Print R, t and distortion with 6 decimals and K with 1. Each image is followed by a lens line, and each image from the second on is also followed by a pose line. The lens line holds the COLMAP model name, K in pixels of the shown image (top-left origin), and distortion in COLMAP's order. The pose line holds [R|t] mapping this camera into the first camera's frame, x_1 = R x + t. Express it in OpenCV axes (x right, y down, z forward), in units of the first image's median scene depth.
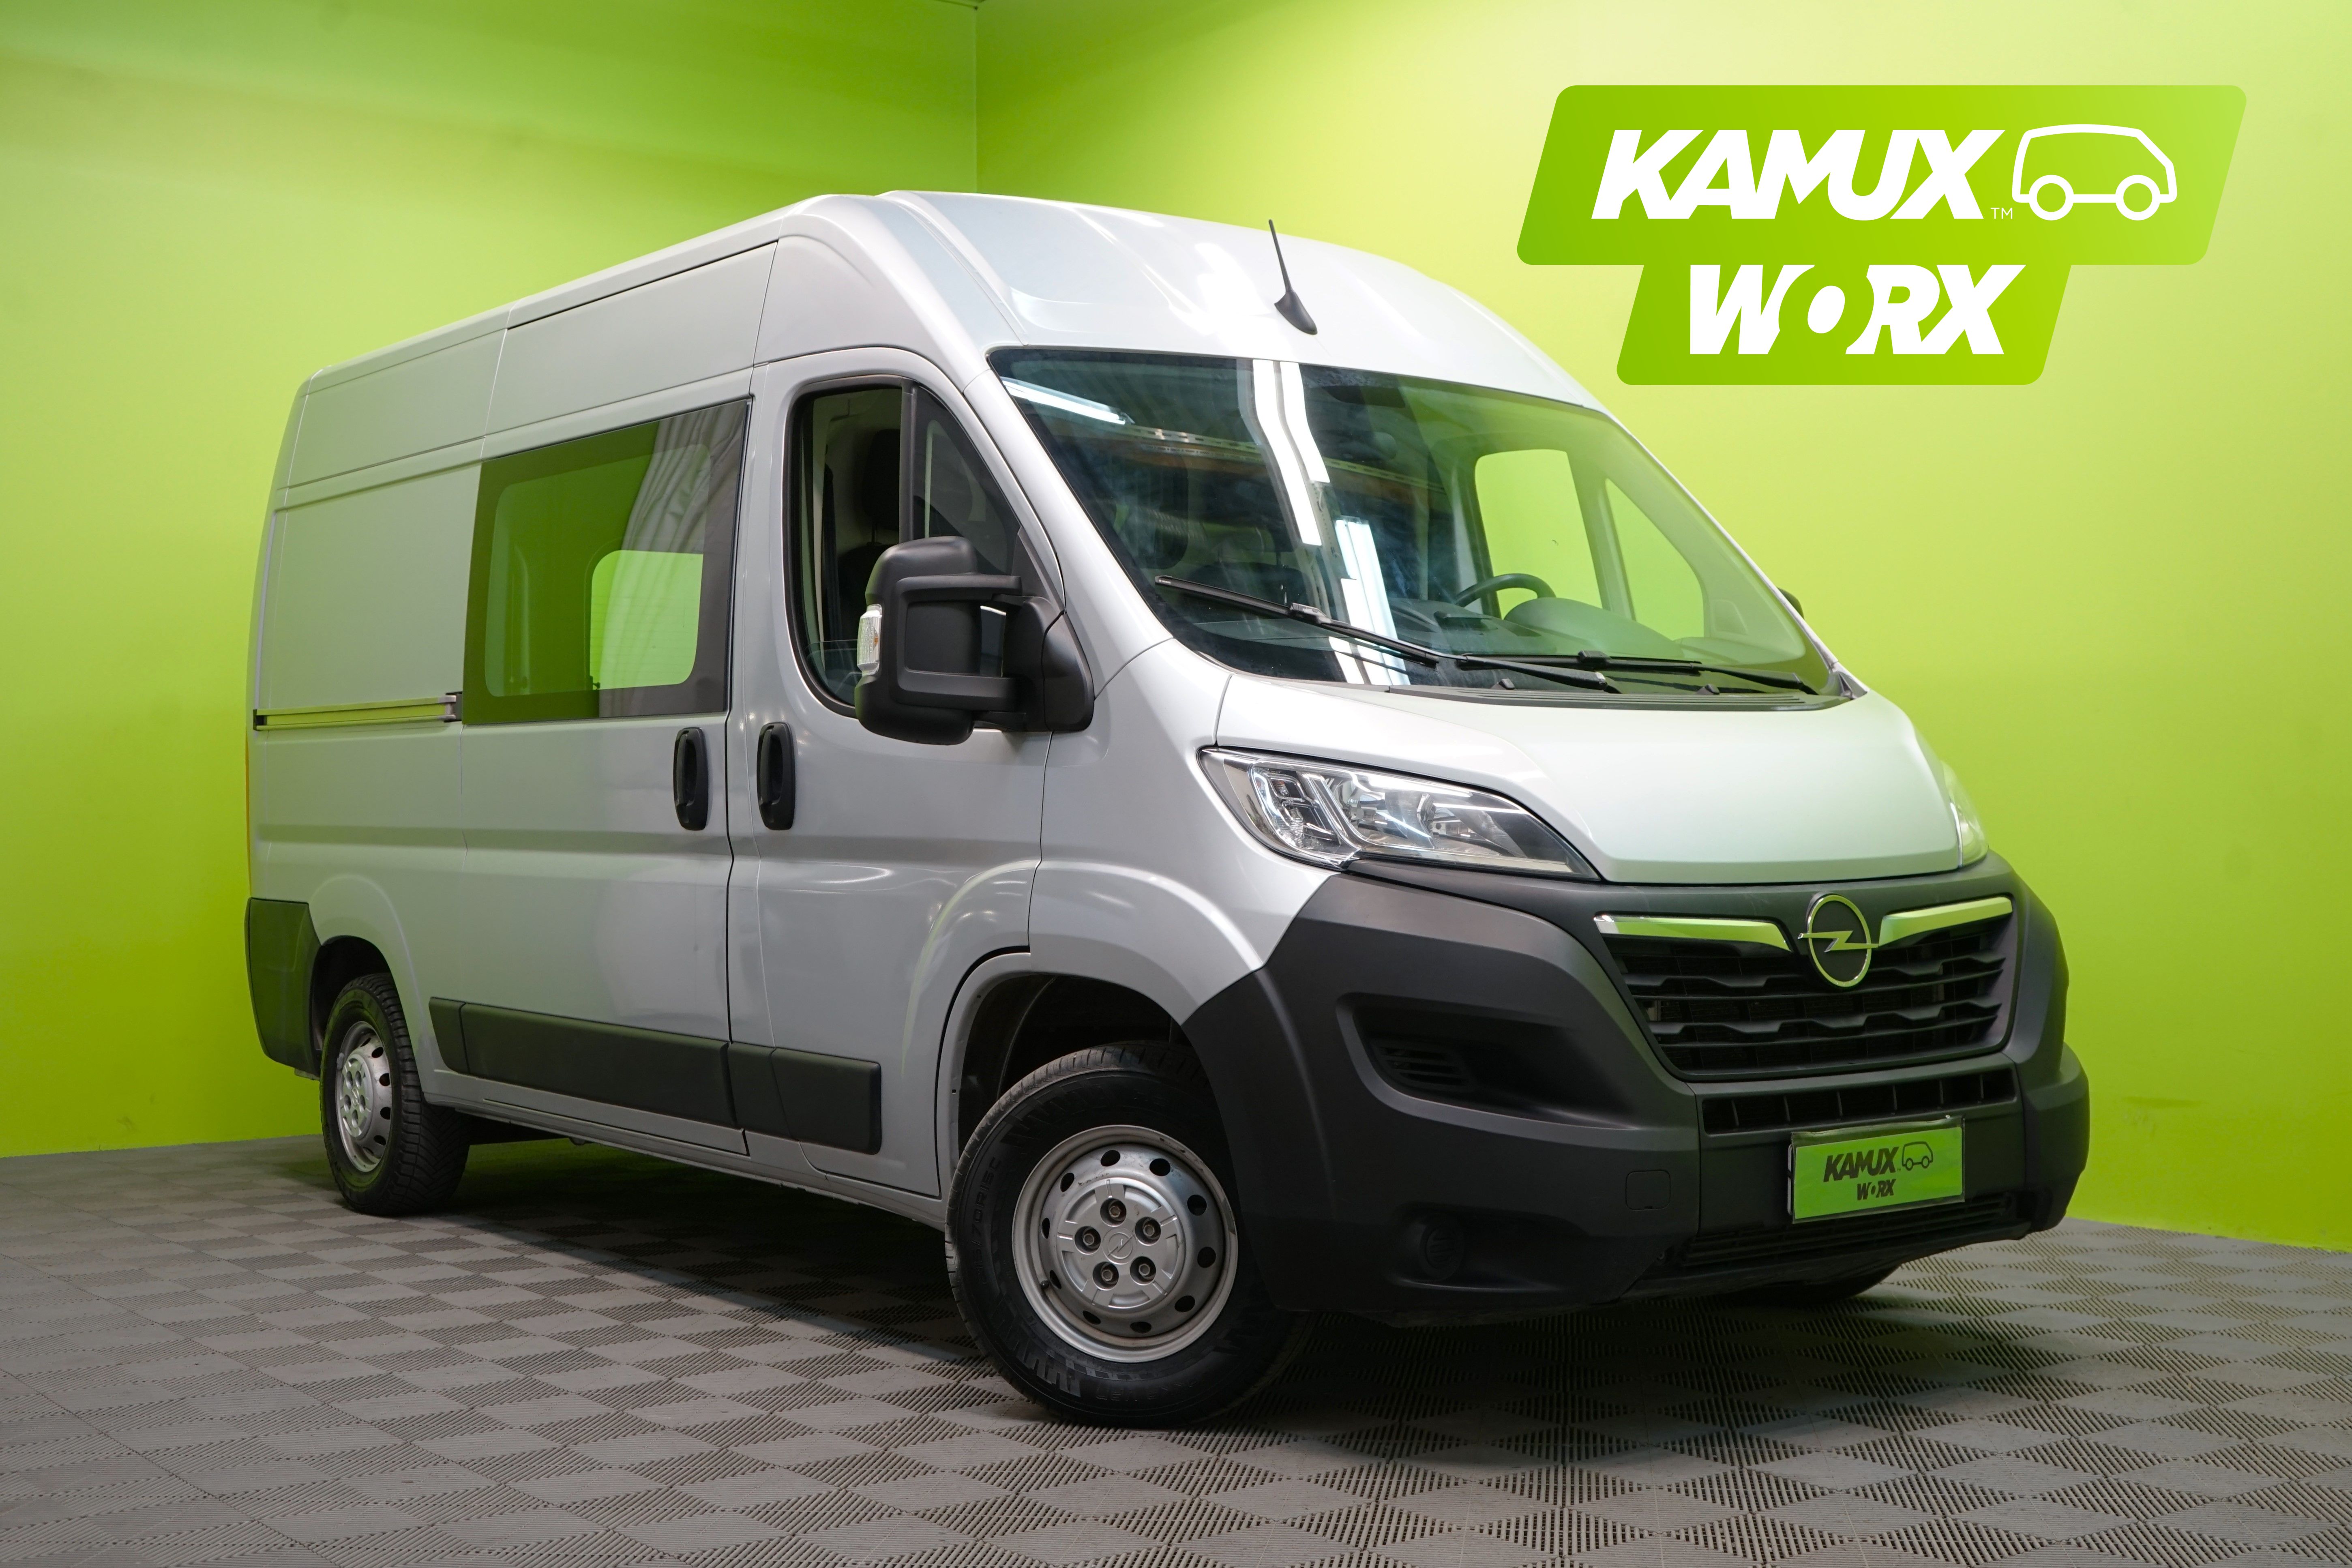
lens RADIAL K [[2757.3, 0, 1183.8], [0, 2757.3, 798.6], [0, 0, 1]] dist [-0.024393, 0.000000]
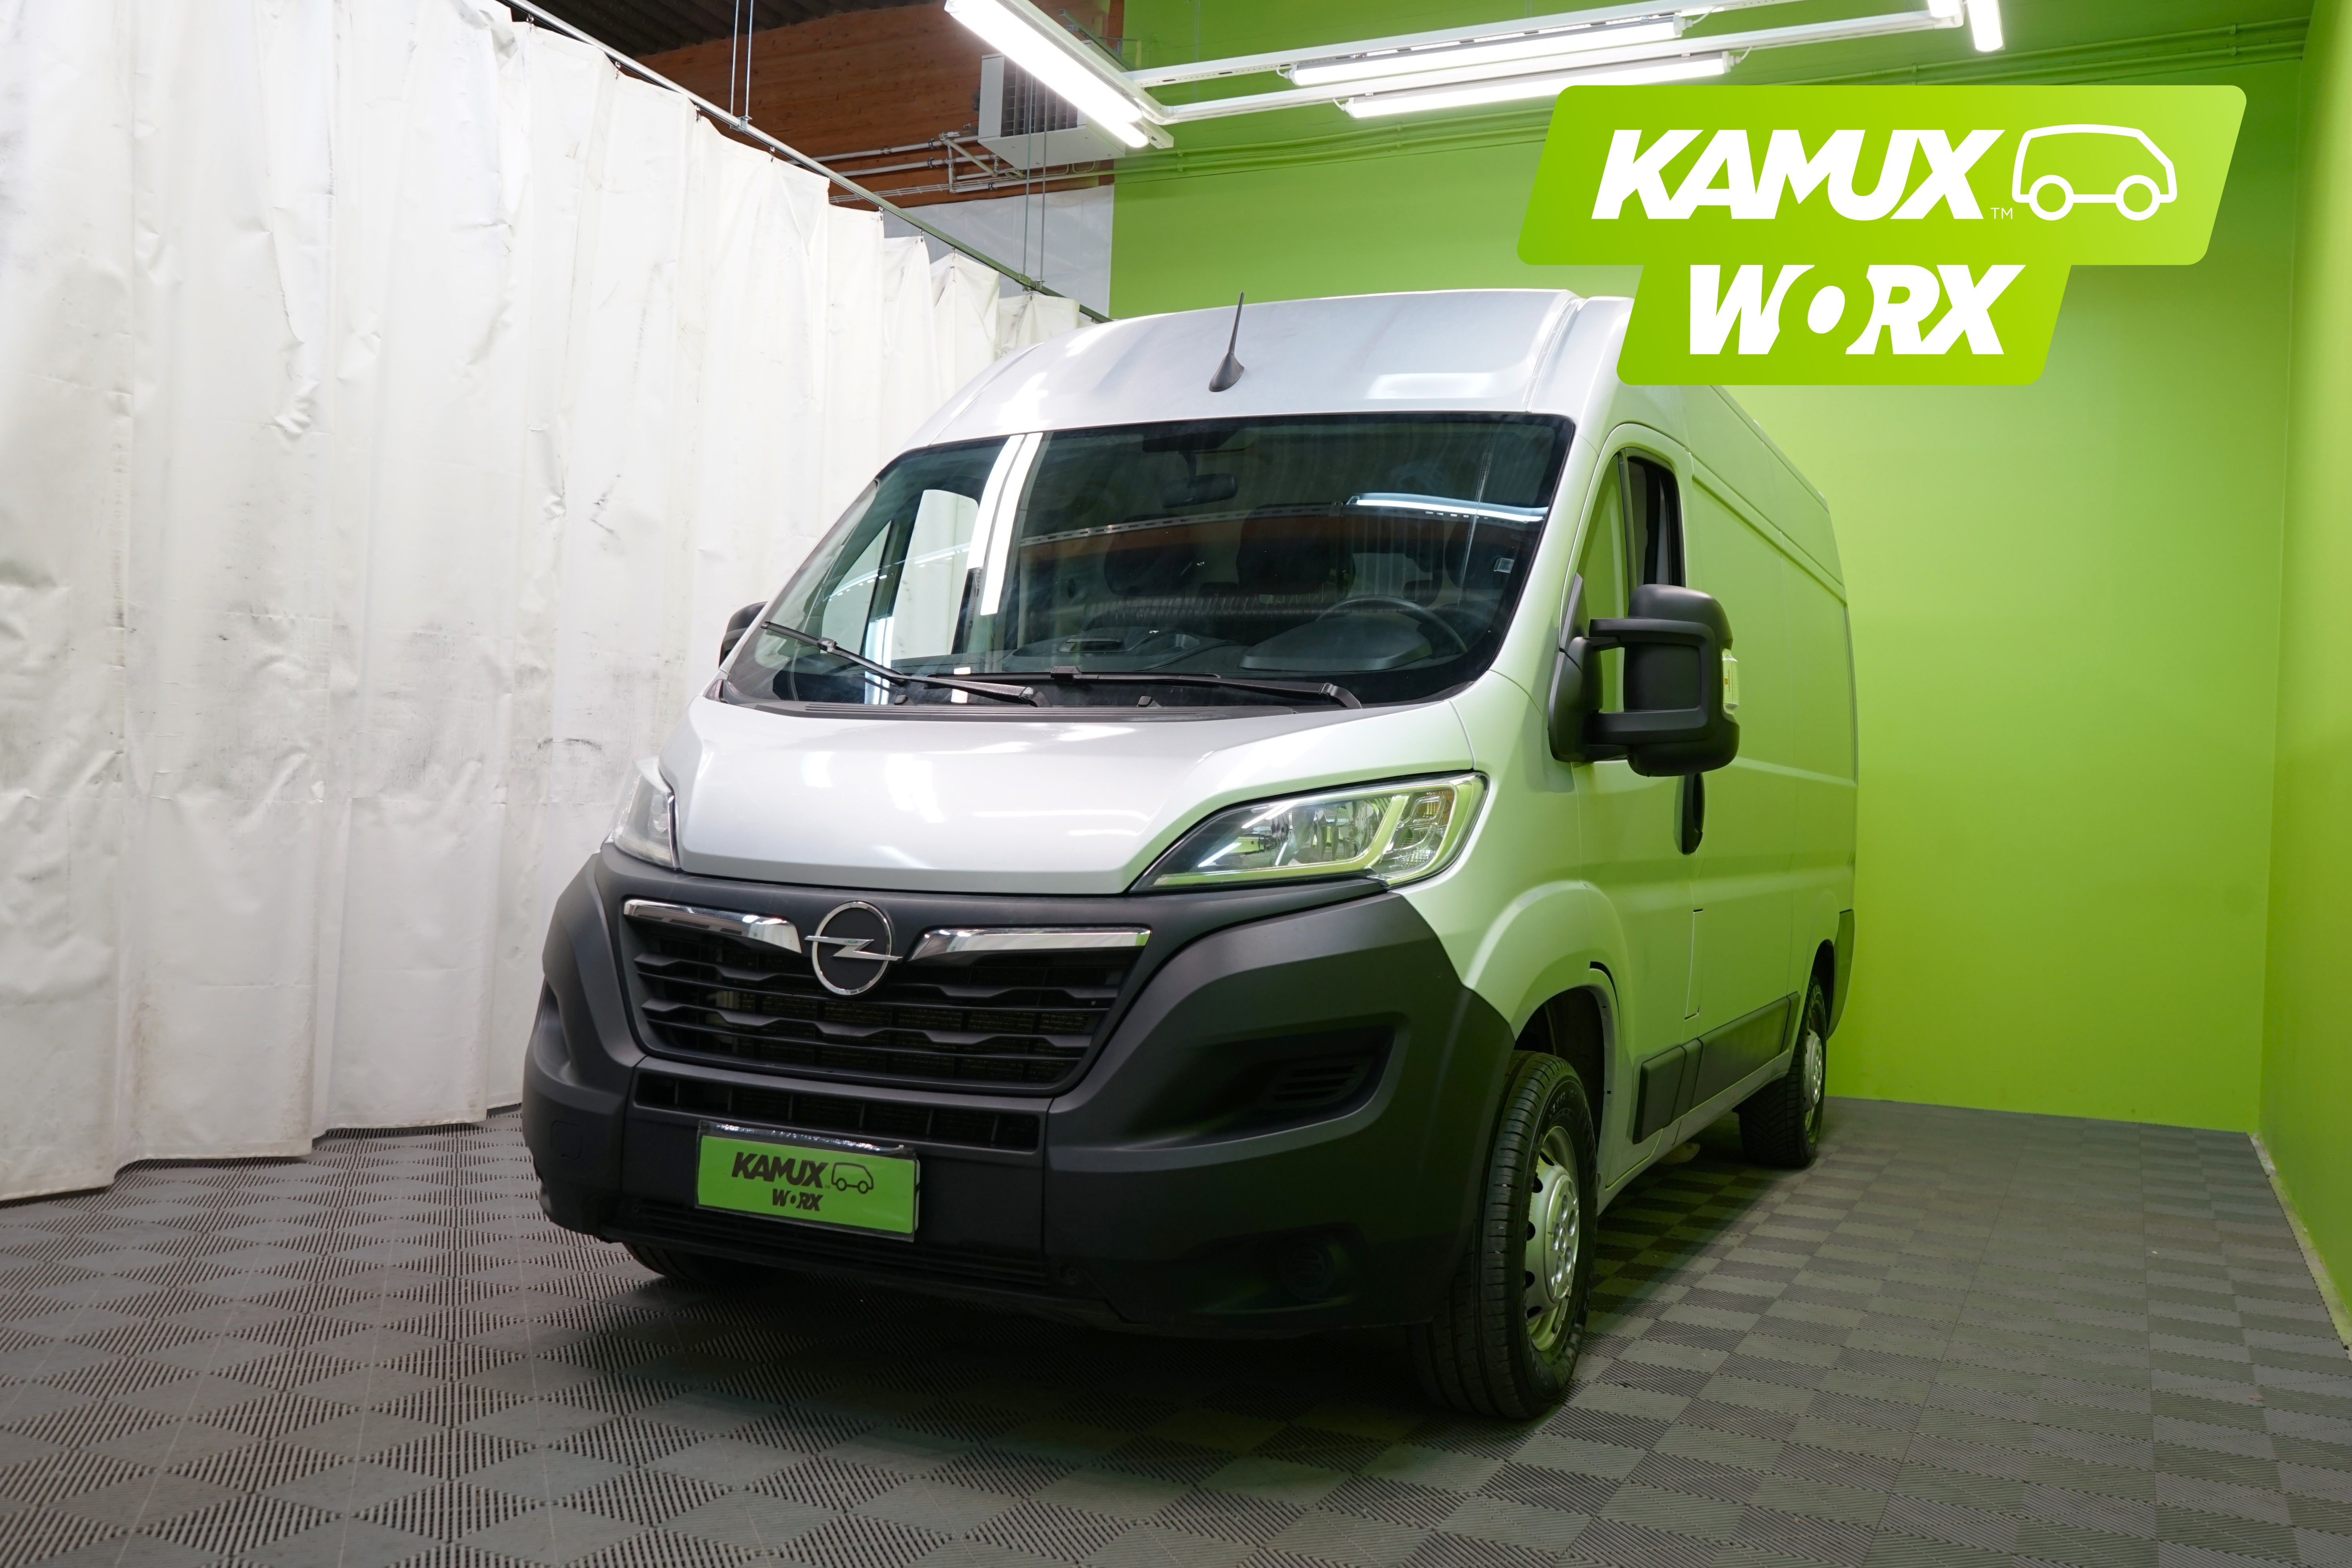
lens RADIAL K [[2085.0, 0, 1177.7], [0, 2085.0, 771.1], [0, 0, 1]] dist [-0.019340, -0.002767]
pose [[0.457596, 0.001252, -0.889159, 0.874542], [-0.035389, 0.999232, -0.016806, -0.003352], [0.888456, 0.039157, 0.457289, 0.693662]]
